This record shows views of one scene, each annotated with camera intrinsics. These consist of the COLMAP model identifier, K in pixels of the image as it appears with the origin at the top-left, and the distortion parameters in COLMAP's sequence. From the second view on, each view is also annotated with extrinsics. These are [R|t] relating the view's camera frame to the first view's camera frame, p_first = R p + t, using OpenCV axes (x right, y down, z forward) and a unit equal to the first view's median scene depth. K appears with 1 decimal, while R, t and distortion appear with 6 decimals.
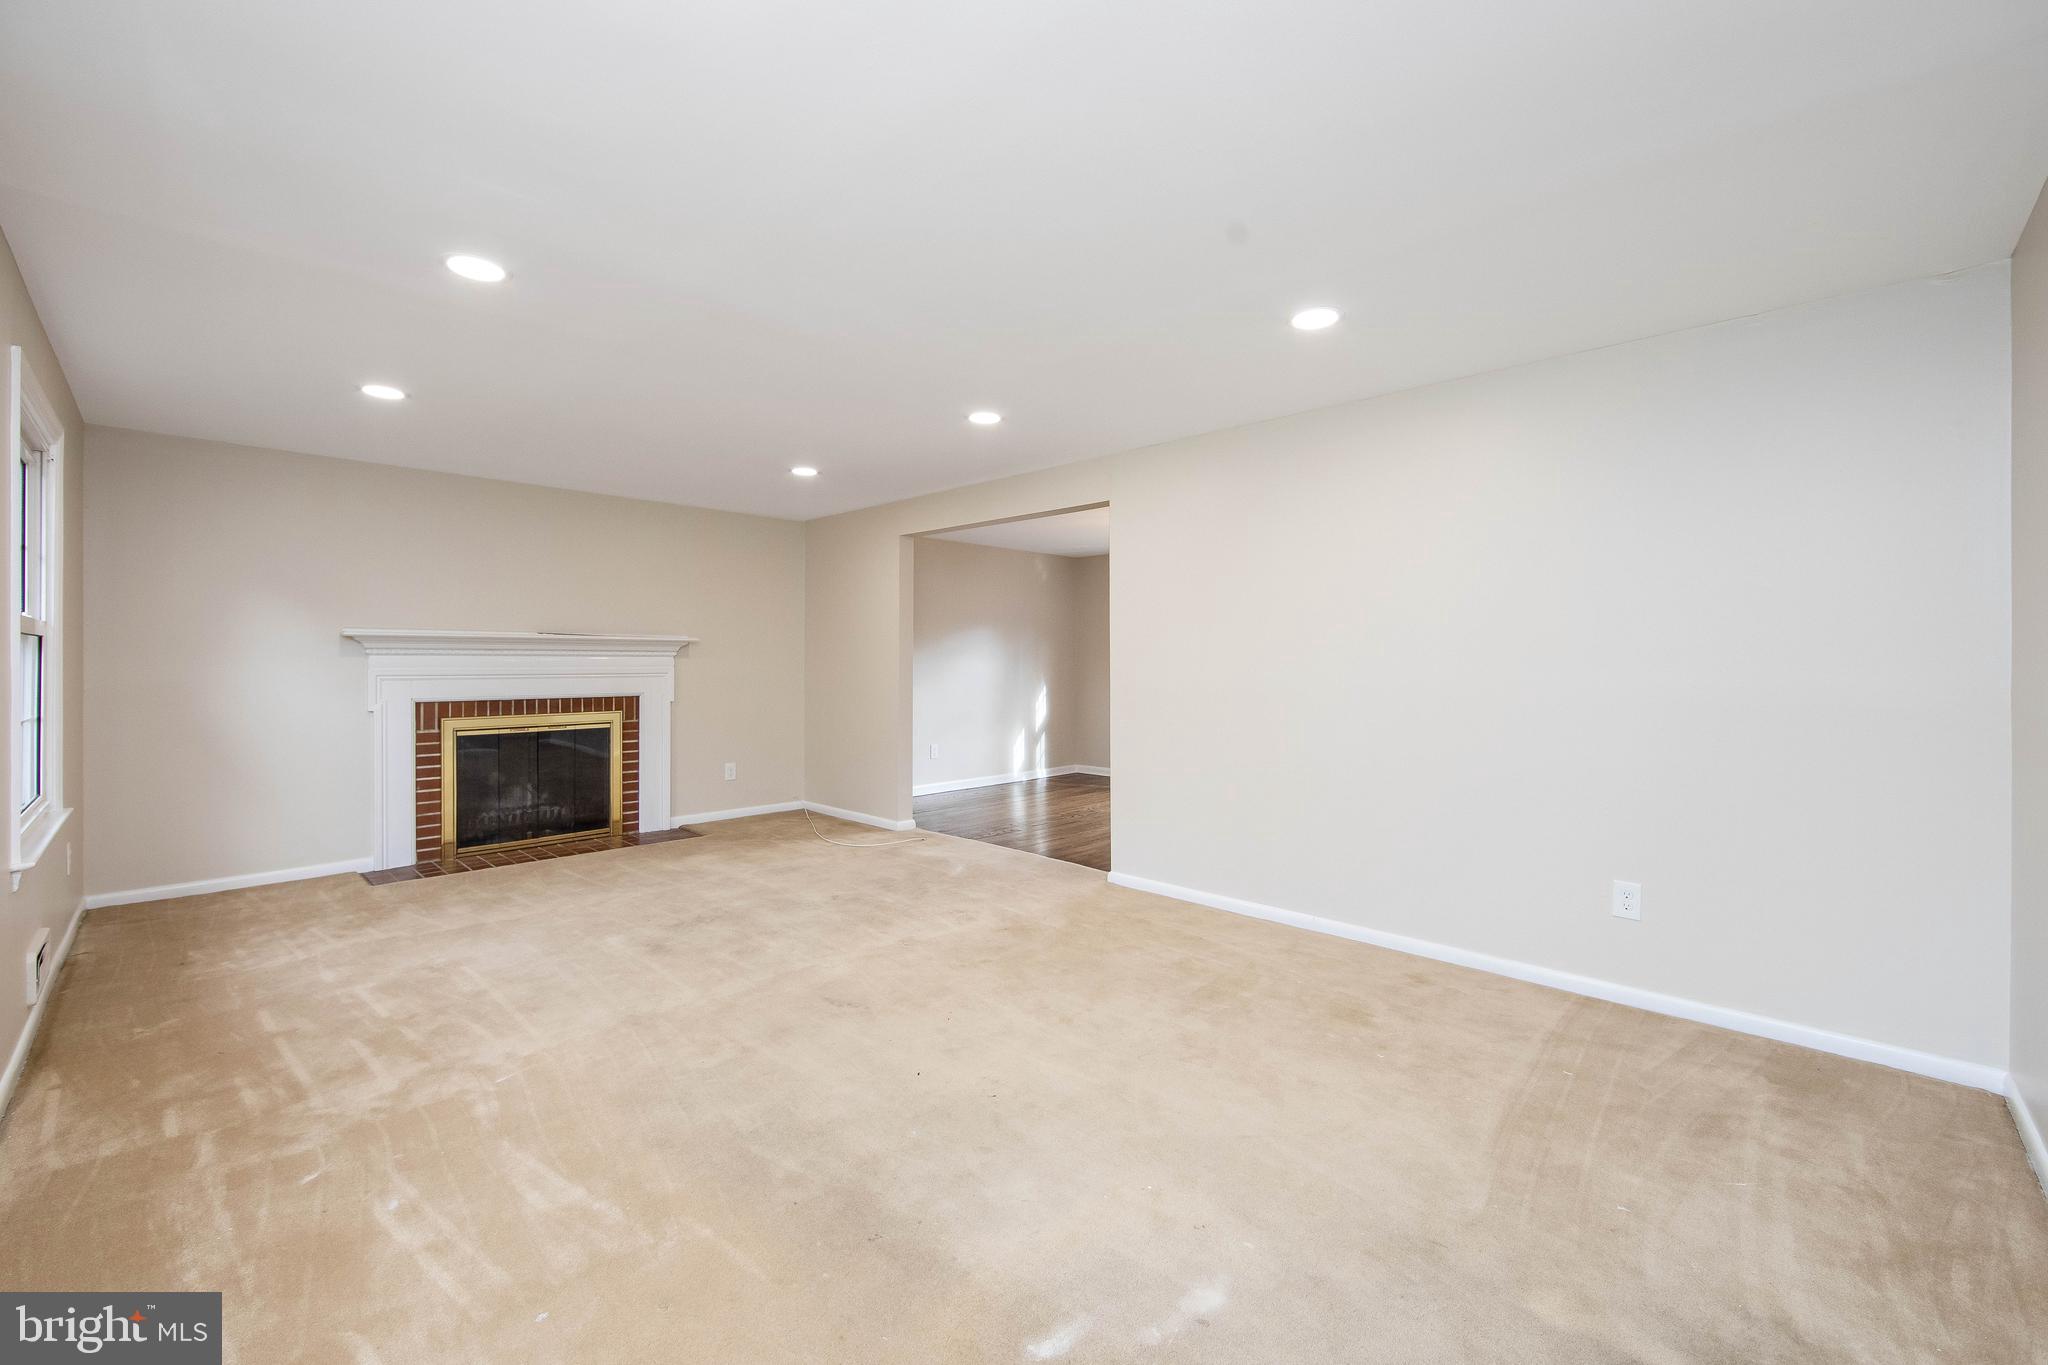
lens RADIAL K [[807.3, 0, 1014.7], [0, 807.3, 679.0], [0, 0, 1]] dist [-0.008636, 0.000642]
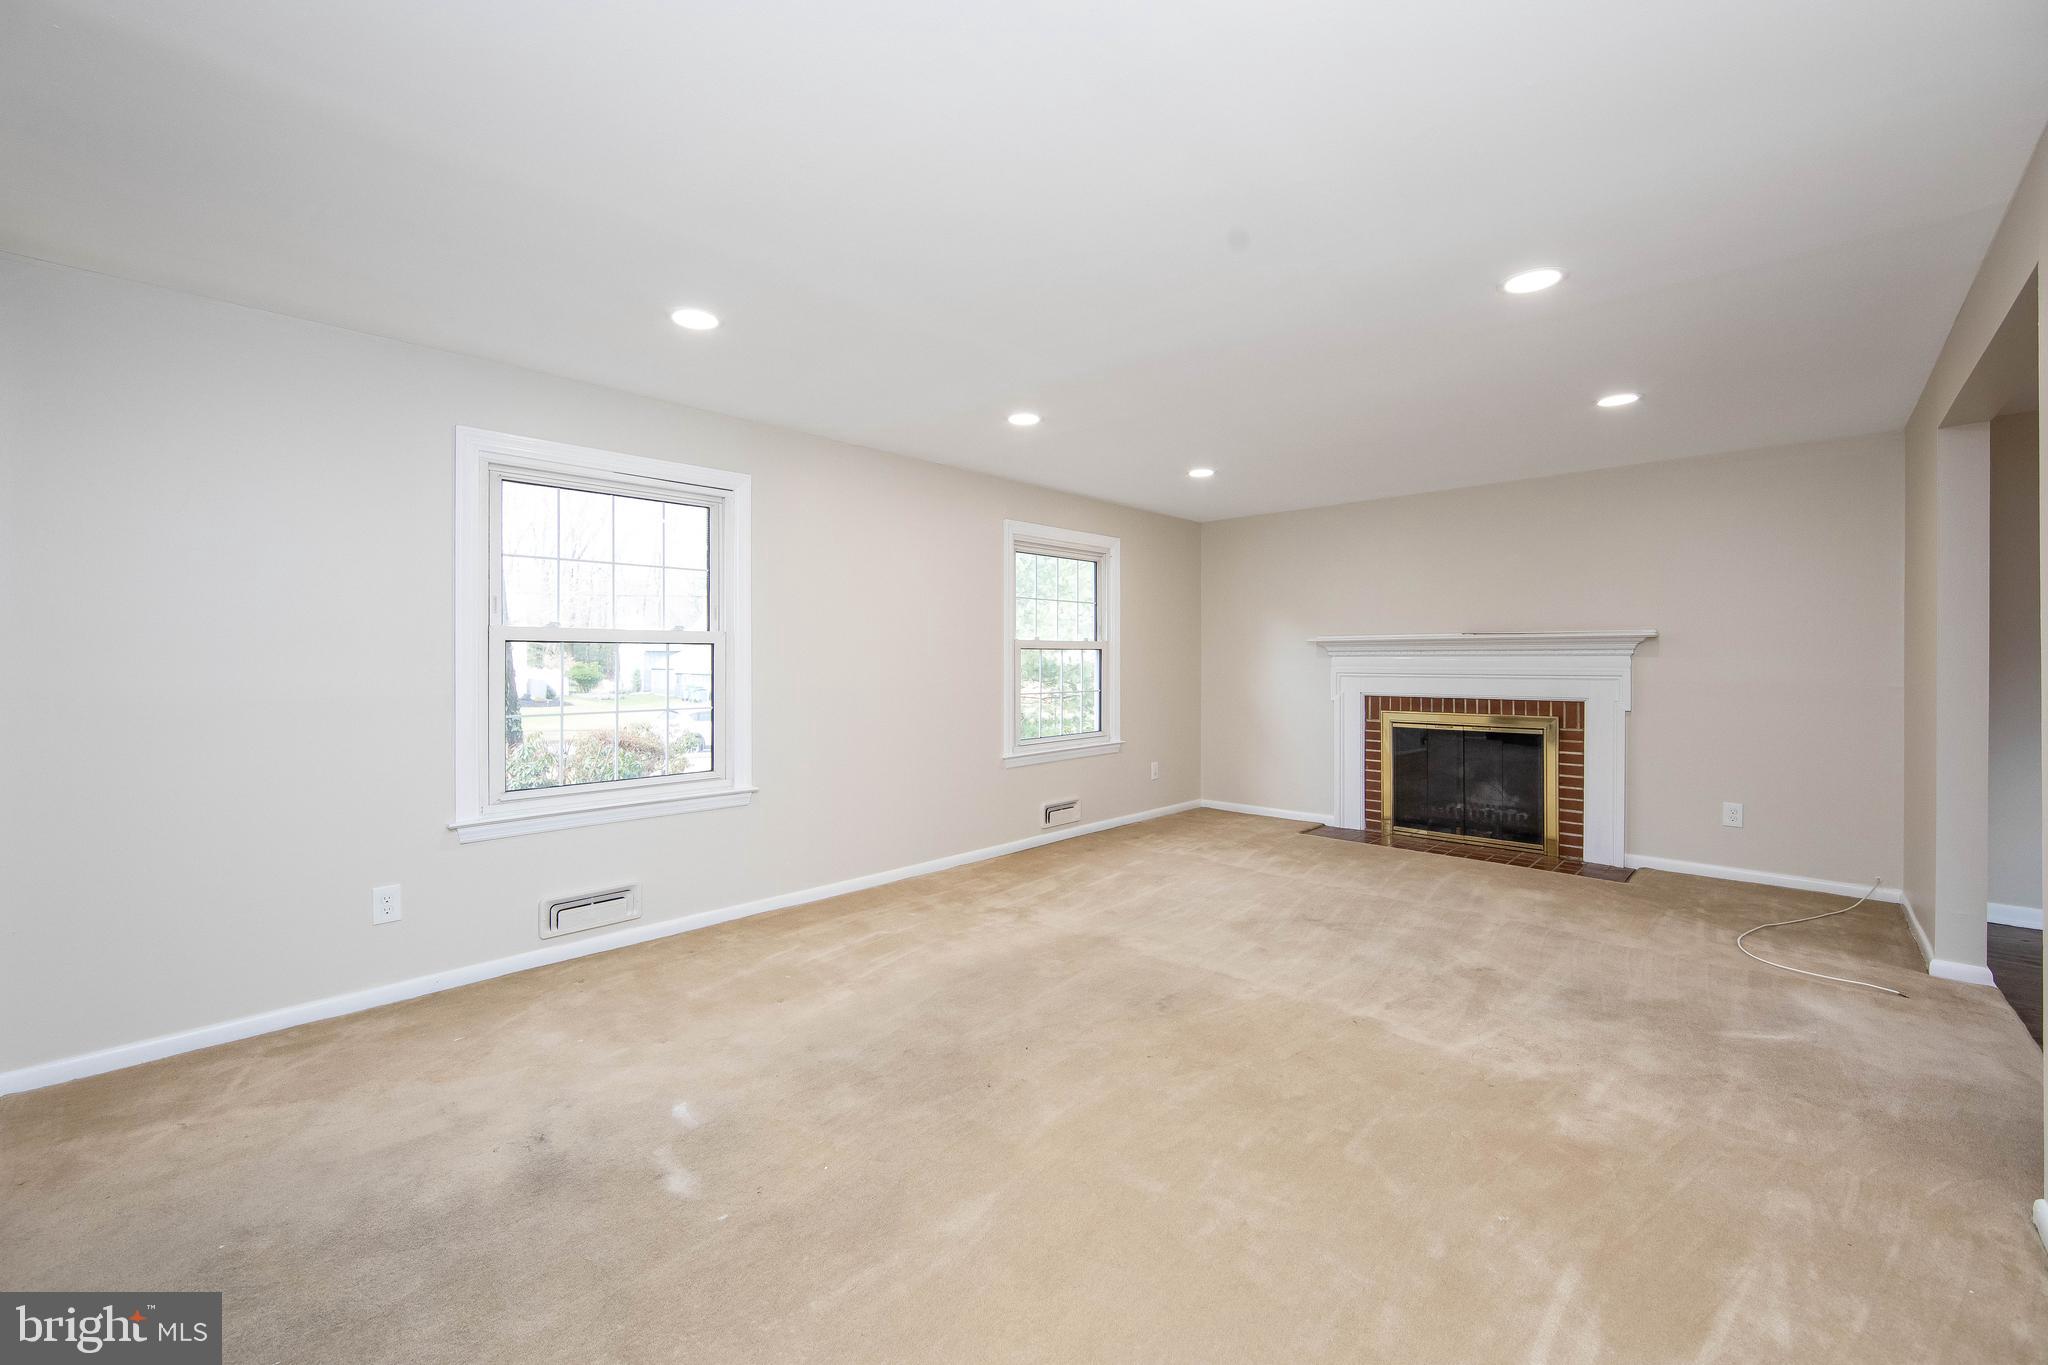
lens RADIAL K [[807.3, 0, 1014.7], [0, 807.3, 679.0], [0, 0, 1]] dist [-0.008636, 0.000642]
pose [[0.027021, 0.021930, -0.999394, 0.428852], [-0.019600, 0.999579, 0.021404, -0.010845], [0.999443, 0.019010, 0.027439, 0.427758]]
